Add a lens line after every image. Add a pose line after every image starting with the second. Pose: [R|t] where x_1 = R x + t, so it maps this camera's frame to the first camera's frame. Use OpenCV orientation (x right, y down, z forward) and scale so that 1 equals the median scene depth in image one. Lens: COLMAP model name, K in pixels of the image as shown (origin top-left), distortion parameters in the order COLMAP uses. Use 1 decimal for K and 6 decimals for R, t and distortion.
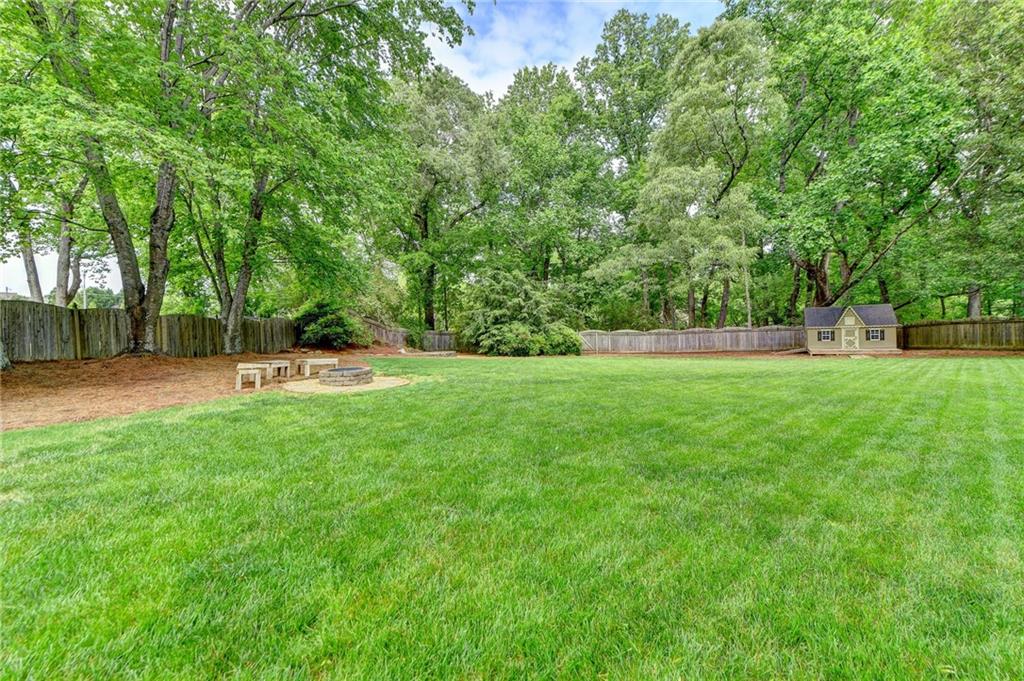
lens RADIAL K [[405.6, 0, 519.7], [0, 405.6, 334.6], [0, 0, 1]] dist [-0.007761, -0.000486]
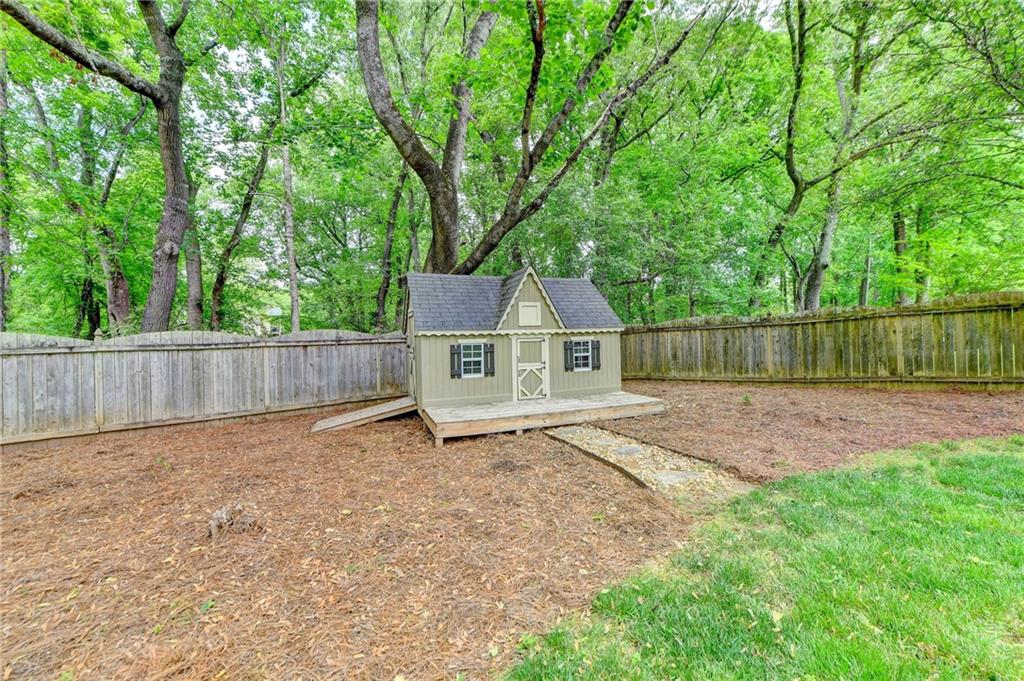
lens RADIAL K [[403.6, 0, 519.6], [0, 403.6, 335.0], [0, 0, 1]] dist [-0.008889, -0.000509]
pose [[0.606126, 0.023449, 0.795023, 0.503923], [0.013446, 0.999120, -0.039720, -0.003423], [-0.795255, 0.034765, 0.605278, 0.735597]]
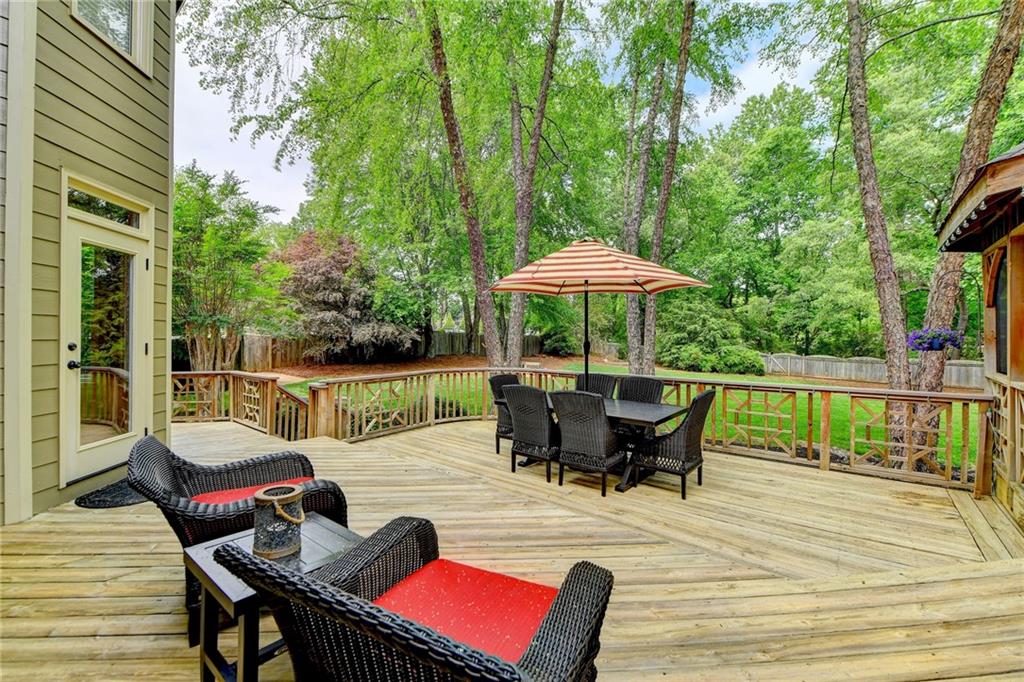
lens RADIAL K [[424.3, 0, 510.3], [0, 424.3, 335.4], [0, 0, 1]] dist [-0.003799, -0.000785]
pose [[0.784395, 0.037566, -0.619123, 0.358977], [-0.042165, 0.999085, 0.007199, -0.042789], [0.618826, 0.020459, 0.785261, -0.371670]]
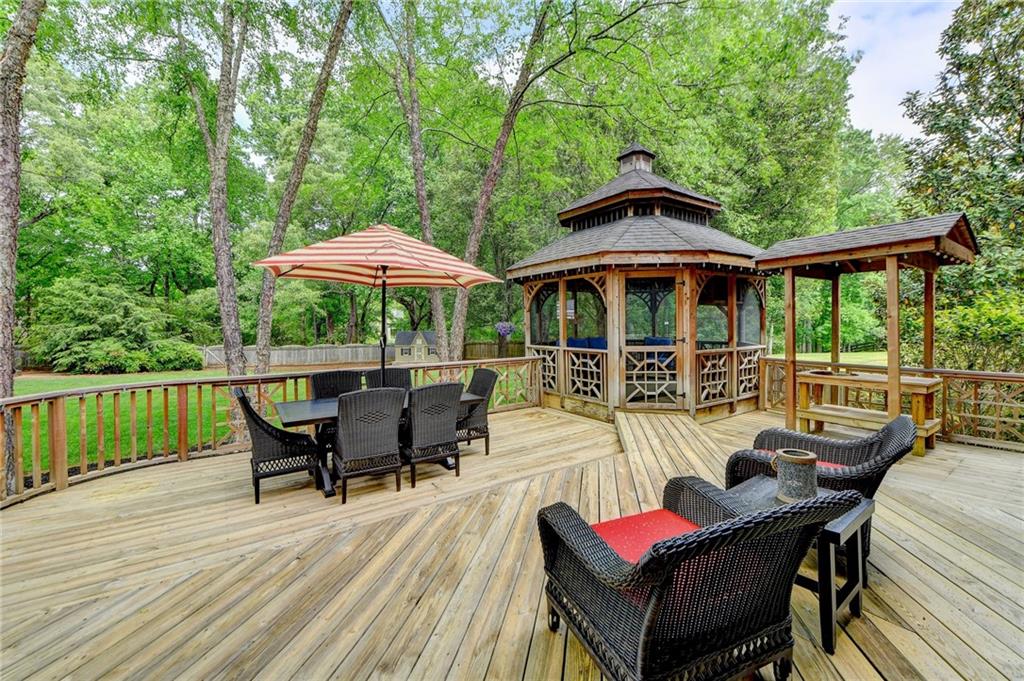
lens RADIAL K [[408.3, 0, 518.9], [0, 408.3, 328.2], [0, 0, 1]] dist [-0.010133, -0.000628]
pose [[0.805446, 0.026817, 0.592062, 0.209911], [-0.010396, 0.999461, -0.031127, -0.036627], [-0.592577, 0.018916, 0.805291, -0.369631]]
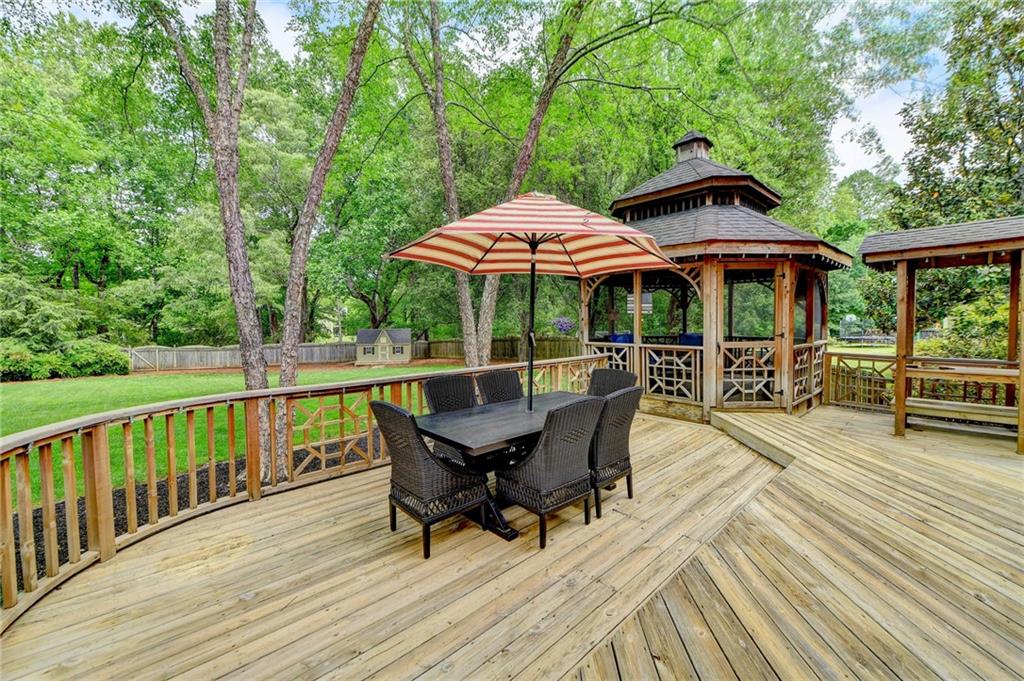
lens RADIAL K [[403.6, 0, 519.6], [0, 403.6, 335.0], [0, 0, 1]] dist [-0.008889, -0.000509]
pose [[0.711063, 0.008960, 0.703071, 0.160842], [-0.003190, 0.999950, -0.009516, -0.035549], [-0.703121, 0.004524, 0.711056, -0.283630]]
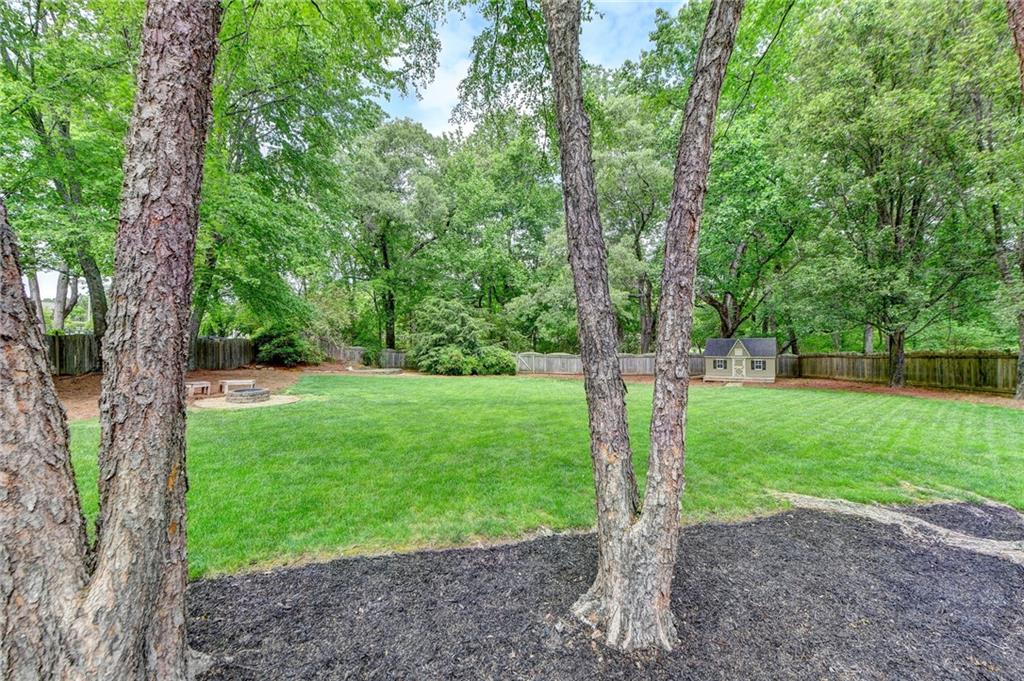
lens RADIAL K [[405.6, 0, 519.7], [0, 405.6, 334.6], [0, 0, 1]] dist [-0.007761, -0.000486]
pose [[0.999689, 0.023352, -0.008786, 0.190406], [-0.023594, 0.999314, -0.028555, -0.032413], [0.008113, 0.028754, 0.999554, -0.133625]]
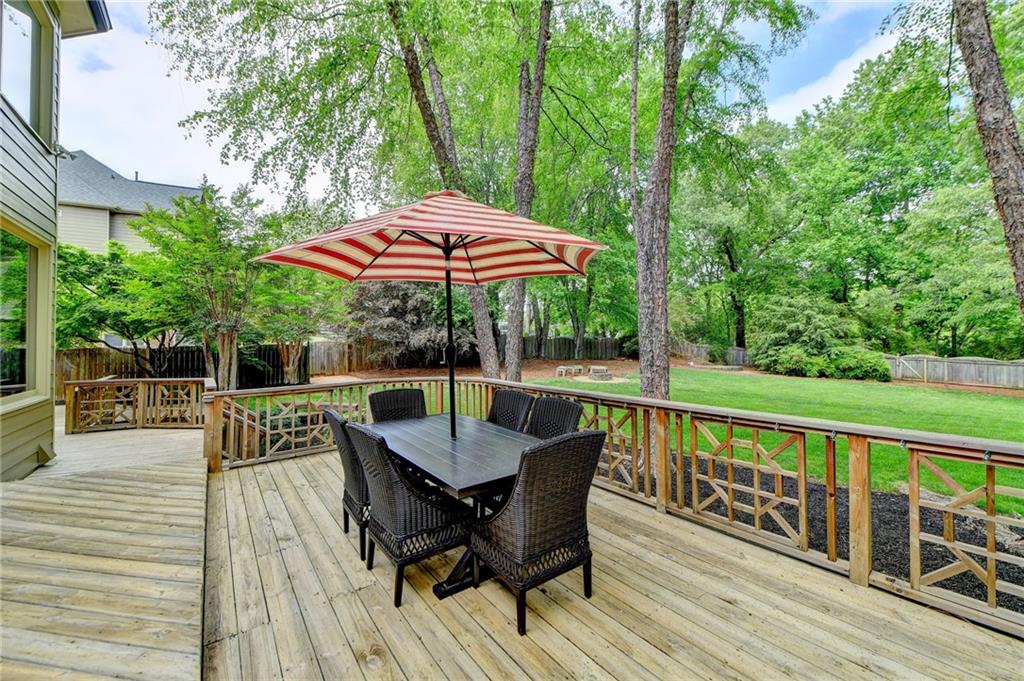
lens RADIAL K [[405.6, 0, 519.7], [0, 405.6, 334.6], [0, 0, 1]] dist [-0.007761, -0.000486]
pose [[0.626194, 0.019452, -0.779425, 0.376762], [-0.025296, 0.999669, 0.004625, -0.044441], [0.779257, 0.016820, 0.626479, -0.257702]]
